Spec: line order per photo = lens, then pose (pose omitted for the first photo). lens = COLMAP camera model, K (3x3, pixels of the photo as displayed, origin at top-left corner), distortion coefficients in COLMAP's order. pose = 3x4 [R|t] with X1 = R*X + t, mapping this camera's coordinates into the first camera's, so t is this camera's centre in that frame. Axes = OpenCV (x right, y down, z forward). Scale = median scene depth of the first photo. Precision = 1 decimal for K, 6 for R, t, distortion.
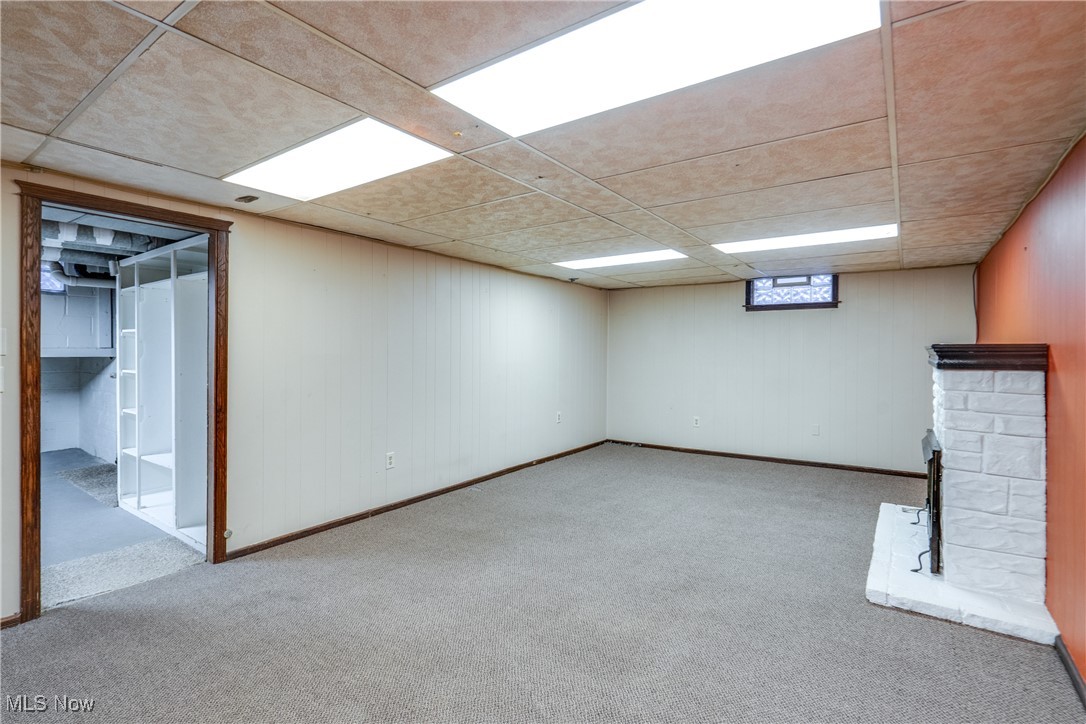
lens RADIAL K [[512.4, 0, 542.3], [0, 512.4, 355.5], [0, 0, 1]] dist [-0.004176, 0.000380]
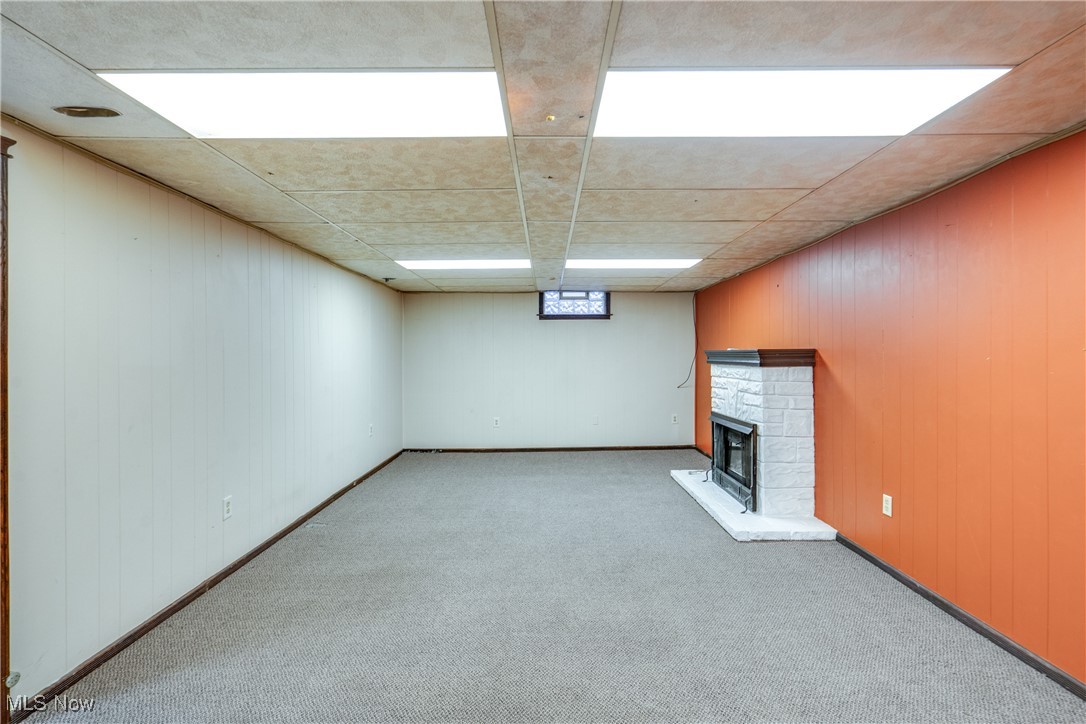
lens RADIAL K [[502.7, 0, 550.4], [0, 502.7, 359.9], [0, 0, 1]] dist [-0.003268, 0.000647]
pose [[0.810562, -0.014532, 0.585472, -0.350819], [0.014313, 0.999885, 0.005002, -0.004872], [-0.585478, 0.004325, 0.810677, 0.144032]]
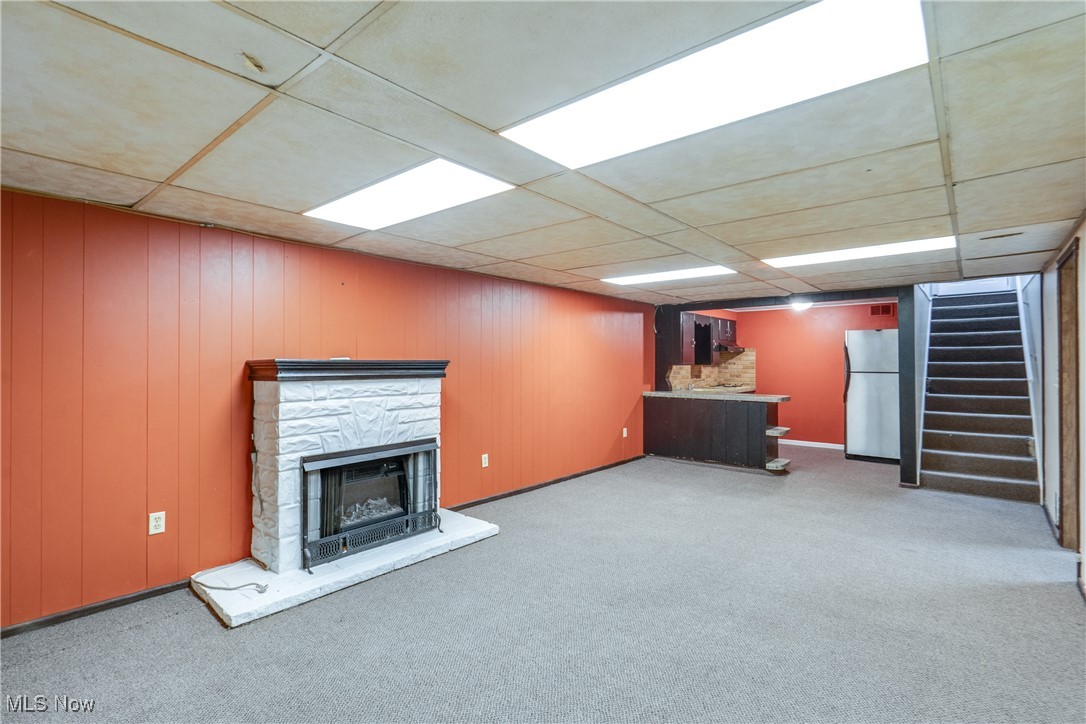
lens RADIAL K [[502.7, 0, 550.4], [0, 502.7, 359.9], [0, 0, 1]] dist [-0.003268, 0.000647]
pose [[-0.997227, -0.008368, 0.073949, 0.256218], [-0.008128, 0.999961, 0.003549, -0.021448], [-0.073975, 0.002938, -0.997256, 1.643805]]
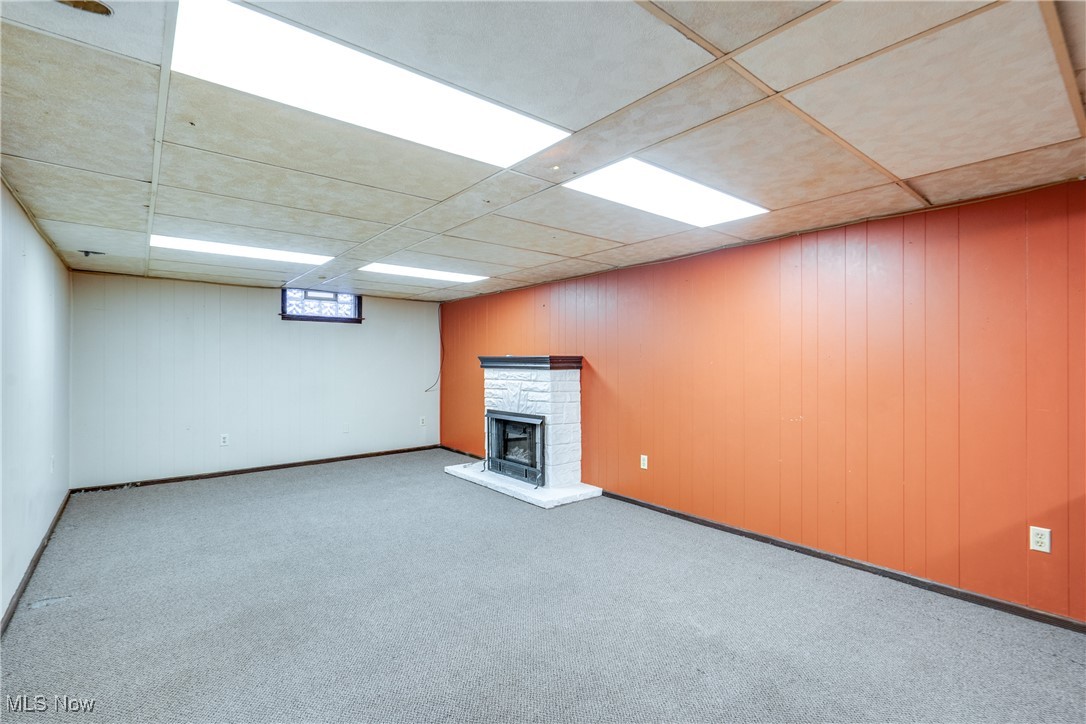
lens RADIAL K [[500.3, 0, 559.6], [0, 500.3, 363.2], [0, 0, 1]] dist [-0.019523, 0.011161]
pose [[0.245667, -0.008046, 0.969321, -0.625949], [0.009292, 0.999939, 0.005945, -0.004031], [-0.969310, 0.007547, 0.245727, 0.367680]]
